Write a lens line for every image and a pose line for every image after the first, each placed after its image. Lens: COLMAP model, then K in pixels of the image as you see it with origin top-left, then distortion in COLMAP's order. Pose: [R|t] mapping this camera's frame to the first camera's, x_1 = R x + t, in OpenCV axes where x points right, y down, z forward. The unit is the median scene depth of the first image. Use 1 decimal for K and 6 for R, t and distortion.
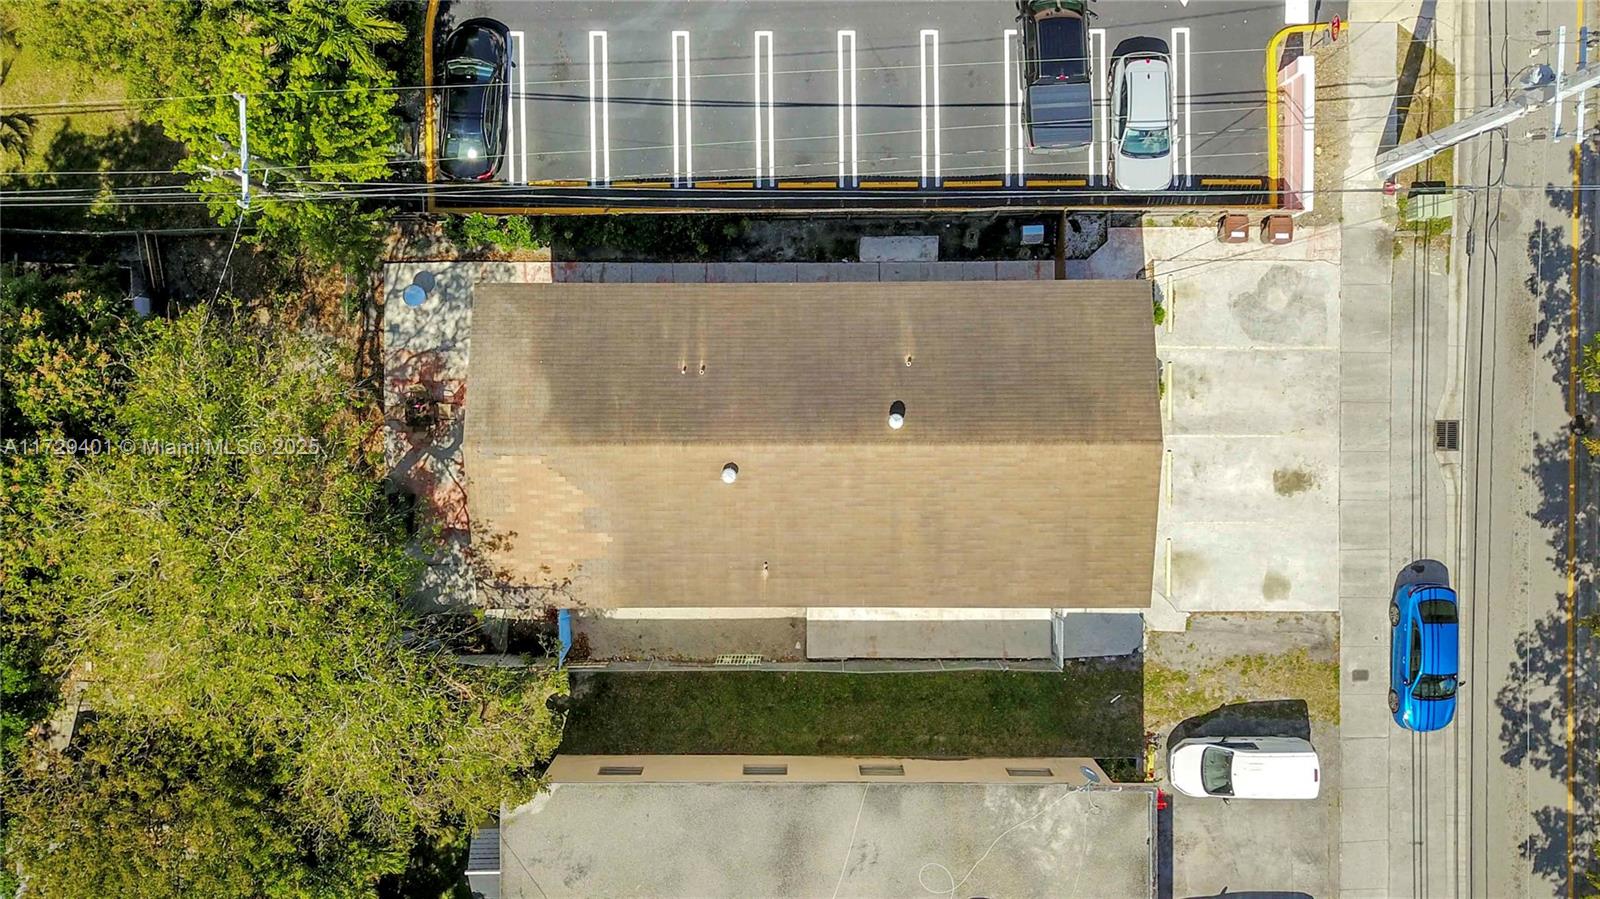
lens RADIAL K [[1317.3, 0, 780.2], [0, 1317.3, 445.7], [0, 0, 1]] dist [0.044249, 0.001049]
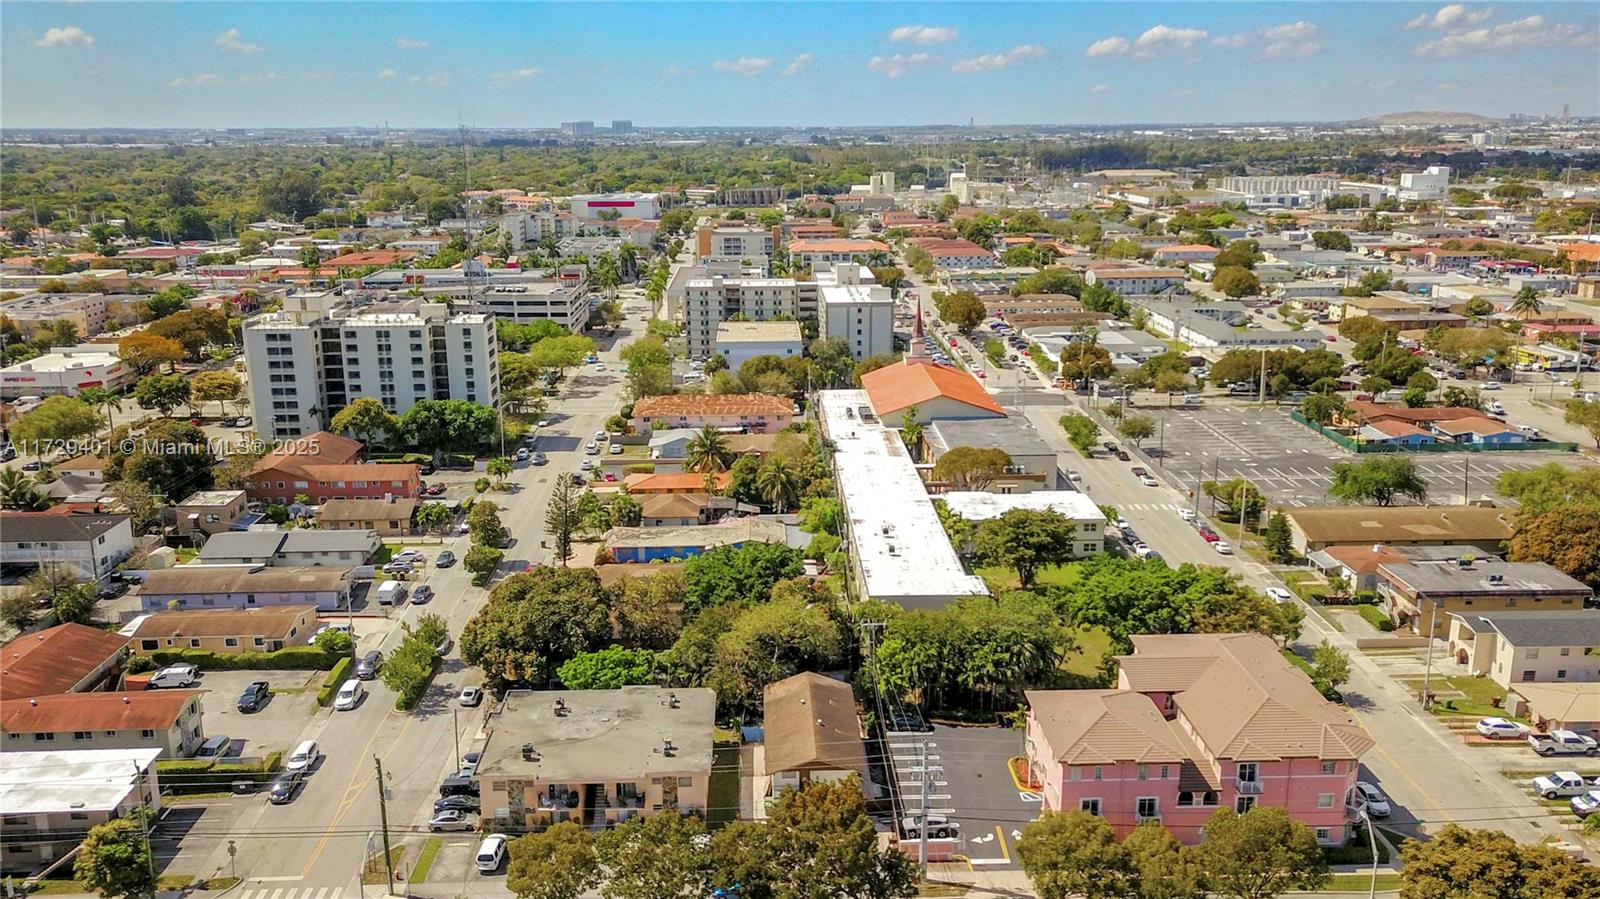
lens RADIAL K [[1317.3, 0, 780.2], [0, 1317.3, 445.7], [0, 0, 1]] dist [0.044249, 0.001049]
pose [[0.018575, 0.239576, -0.970700, 2.815709], [-0.999823, 0.001534, -0.018753, 0.126247], [-0.003003, 0.970876, 0.239562, -0.482953]]
